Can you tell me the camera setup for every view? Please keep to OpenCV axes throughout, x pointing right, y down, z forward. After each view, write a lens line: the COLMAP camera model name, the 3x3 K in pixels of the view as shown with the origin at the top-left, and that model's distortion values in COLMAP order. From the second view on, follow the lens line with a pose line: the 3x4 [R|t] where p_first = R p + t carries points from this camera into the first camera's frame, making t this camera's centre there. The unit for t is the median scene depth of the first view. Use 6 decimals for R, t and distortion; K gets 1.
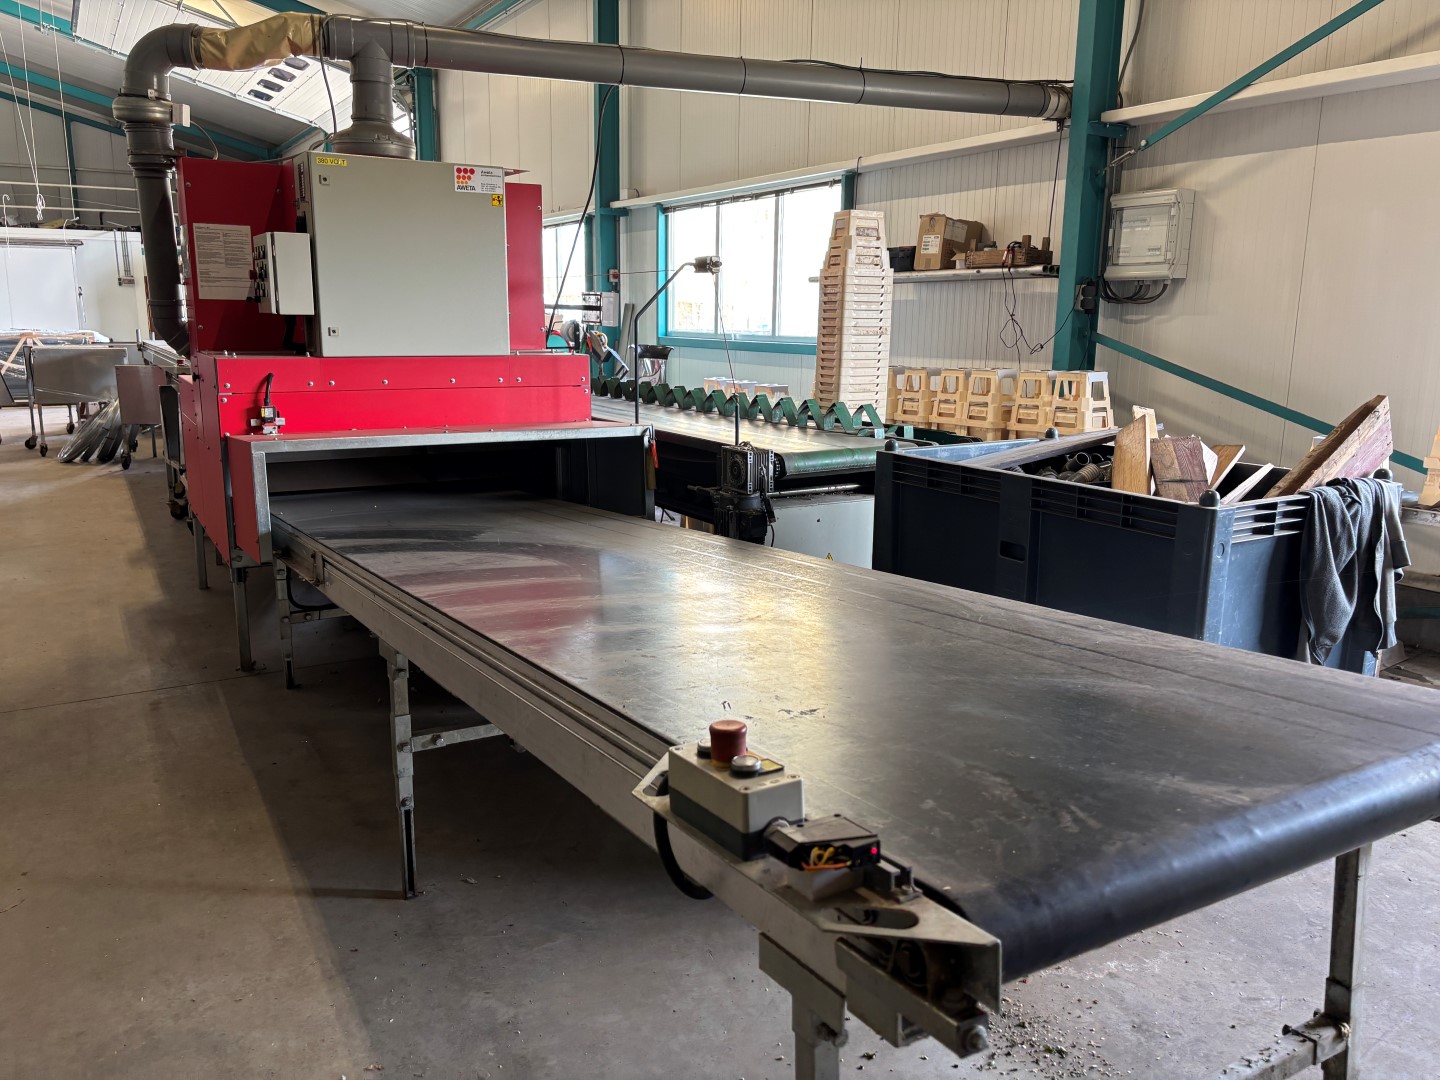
lens RADIAL K [[1095.3, 0, 725.2], [0, 1095.3, 536.2], [0, 0, 1]] dist [0.027932, -0.028533]
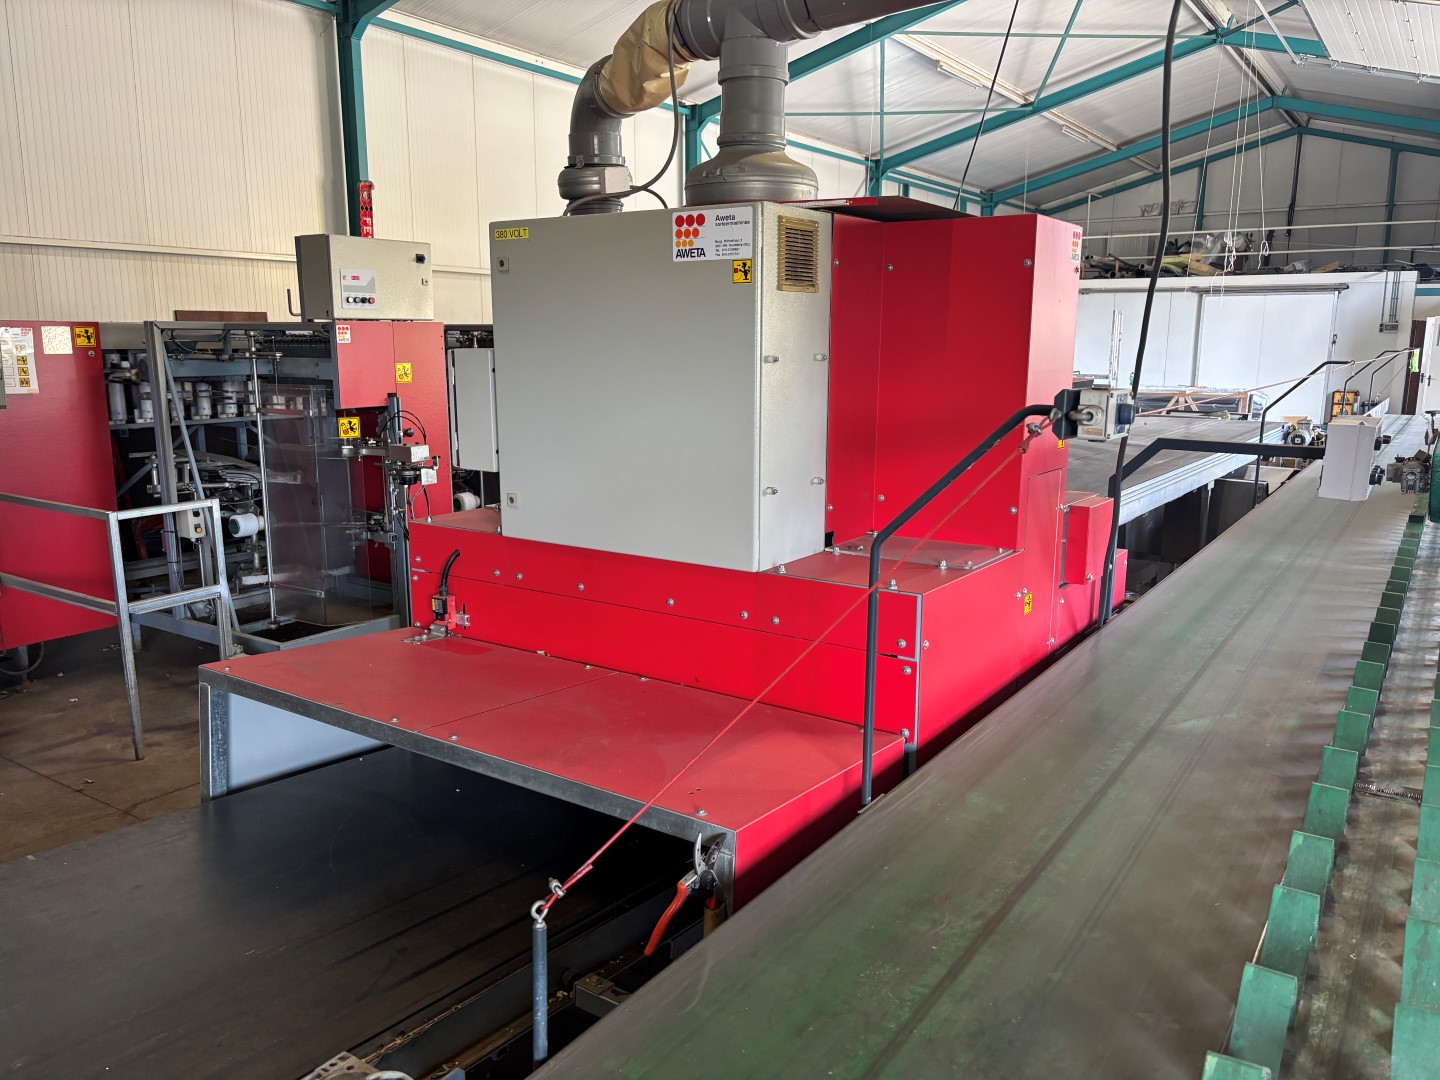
lens RADIAL K [[1095.3, 0, 723.2], [0, 1095.3, 544.5], [0, 0, 1]] dist [0.027932, -0.028533]
pose [[0.420487, 0.159887, -0.893100, 0.206436], [-0.179225, 0.979592, 0.090989, -0.185626], [0.889421, 0.121806, 0.440561, 0.642208]]
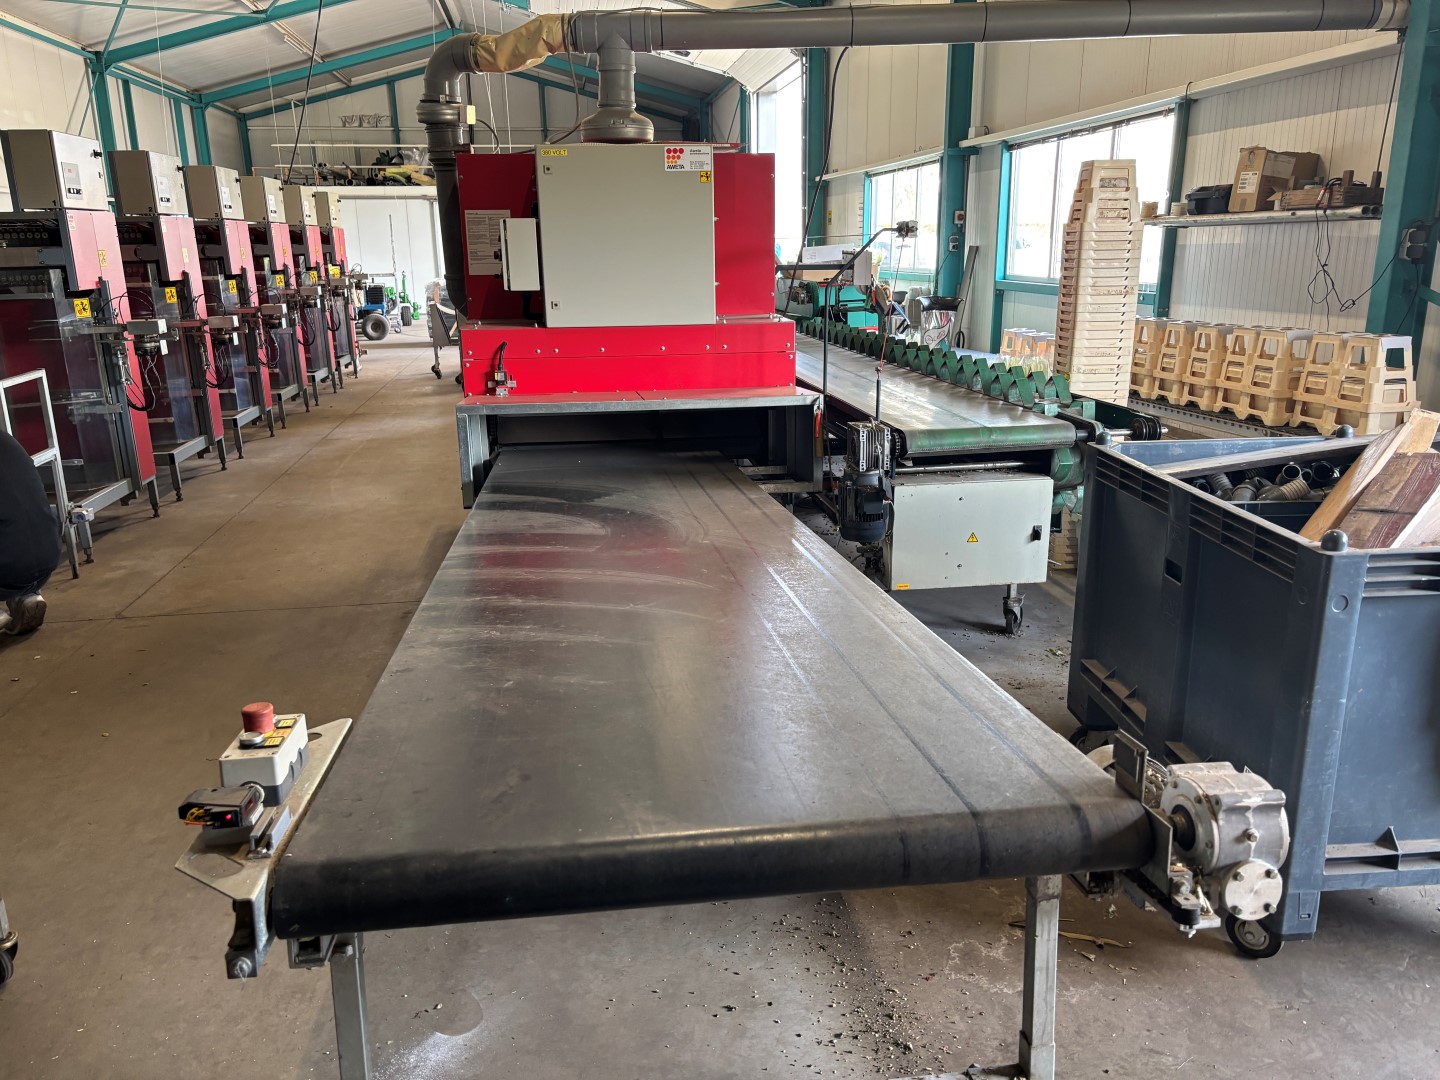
lens RADIAL K [[1095.3, 0, 720.4], [0, 1095.3, 543.9], [0, 0, 1]] dist [0.027932, -0.028533]
pose [[0.920309, 0.079275, -0.383075, 0.196990], [-0.052675, 0.995446, 0.079454, -0.030112], [0.387629, -0.052944, 0.920294, 0.006437]]
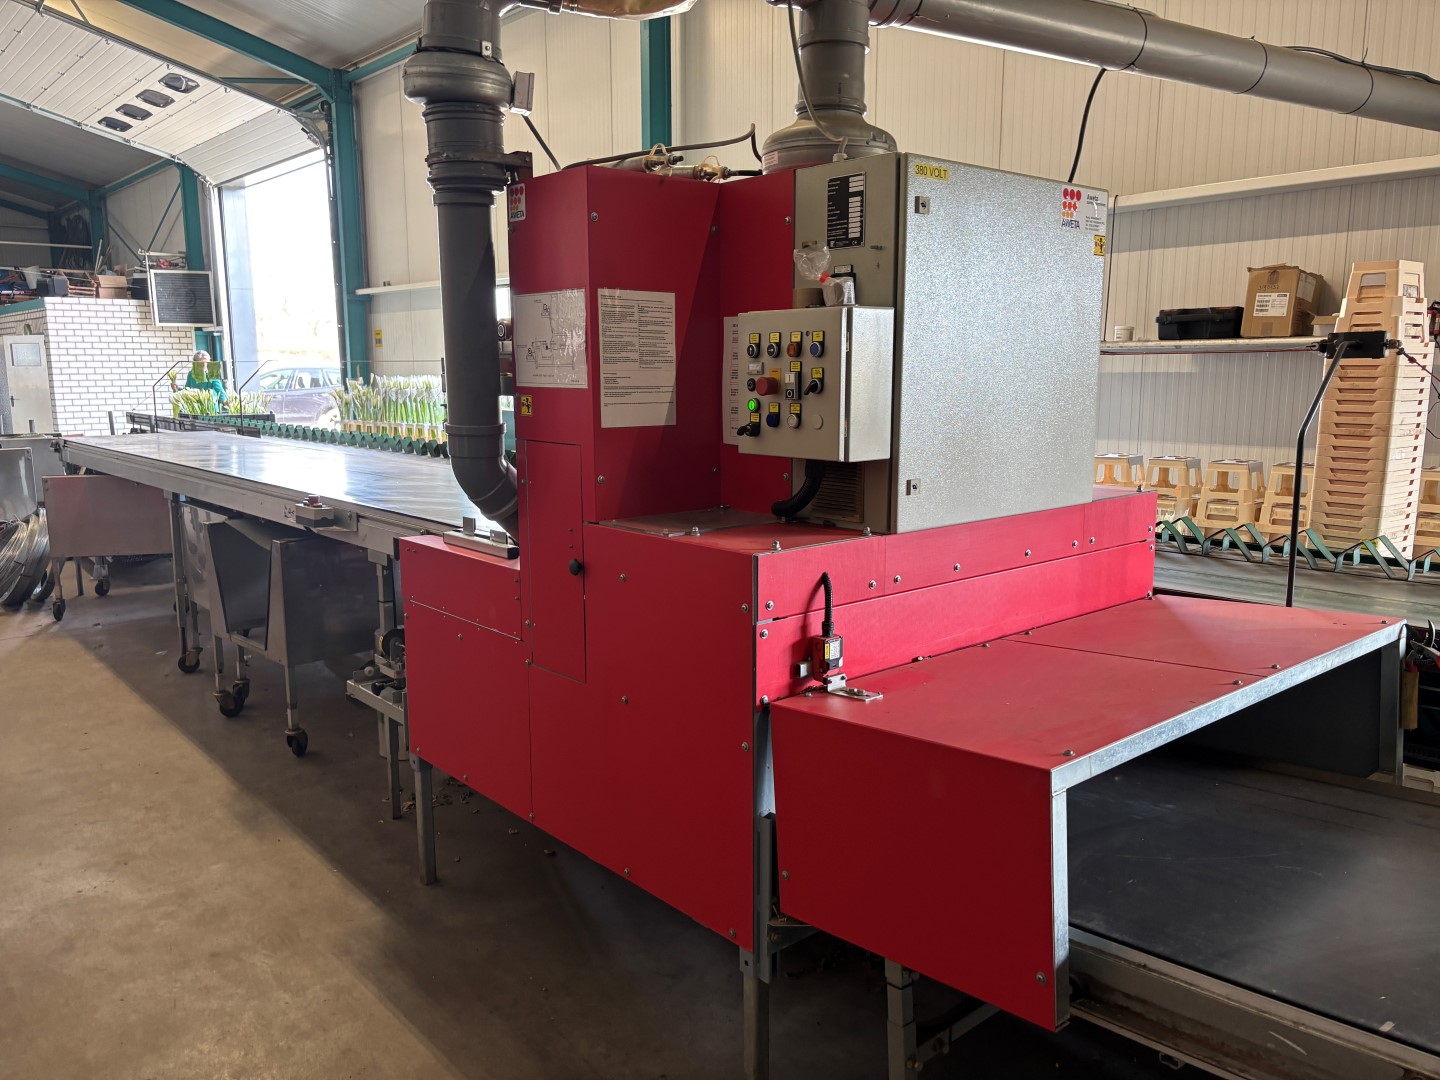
lens RADIAL K [[1095.3, 0, 721.5], [0, 1095.3, 551.4], [0, 0, 1]] dist [0.027932, -0.028533]
pose [[0.984001, -0.045844, 0.172162, -0.418777], [0.051039, 0.998361, -0.025872, -0.112249], [-0.170694, 0.034245, 0.984729, 0.376486]]
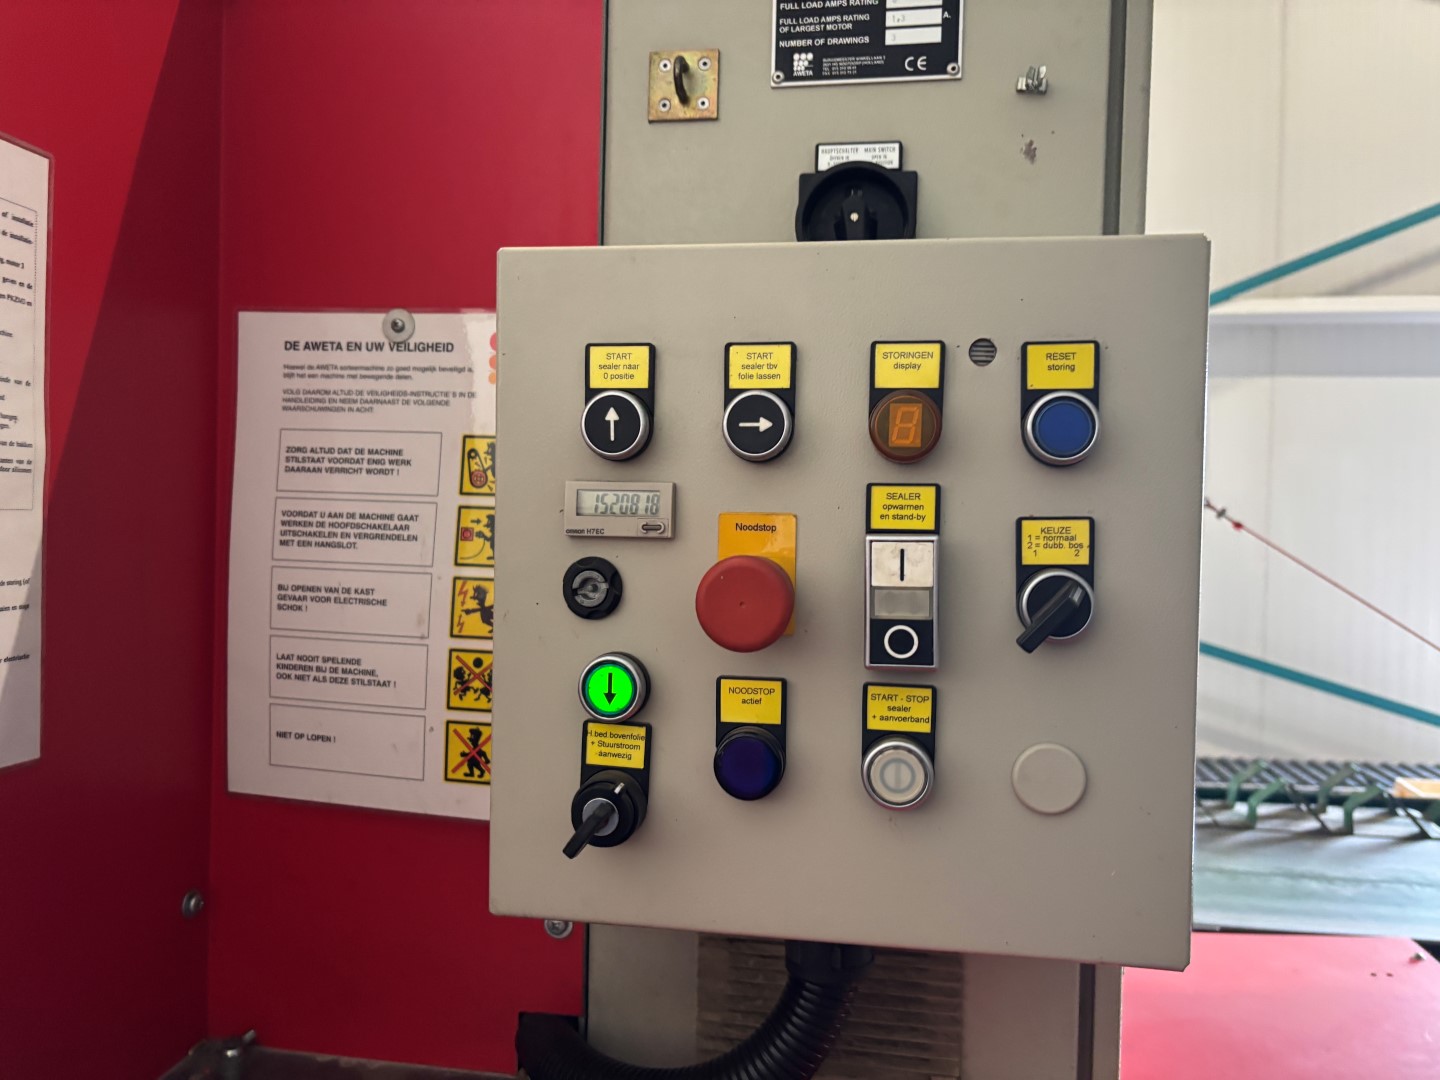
lens RADIAL K [[1095.3, 0, 723.0], [0, 1095.3, 539.7], [0, 0, 1]] dist [0.027932, -0.028533]
pose [[0.640168, -0.010176, 0.768167, -0.392989], [0.138010, 0.985168, -0.101963, -0.177723], [-0.755737, 0.171288, 0.632078, 0.712092]]
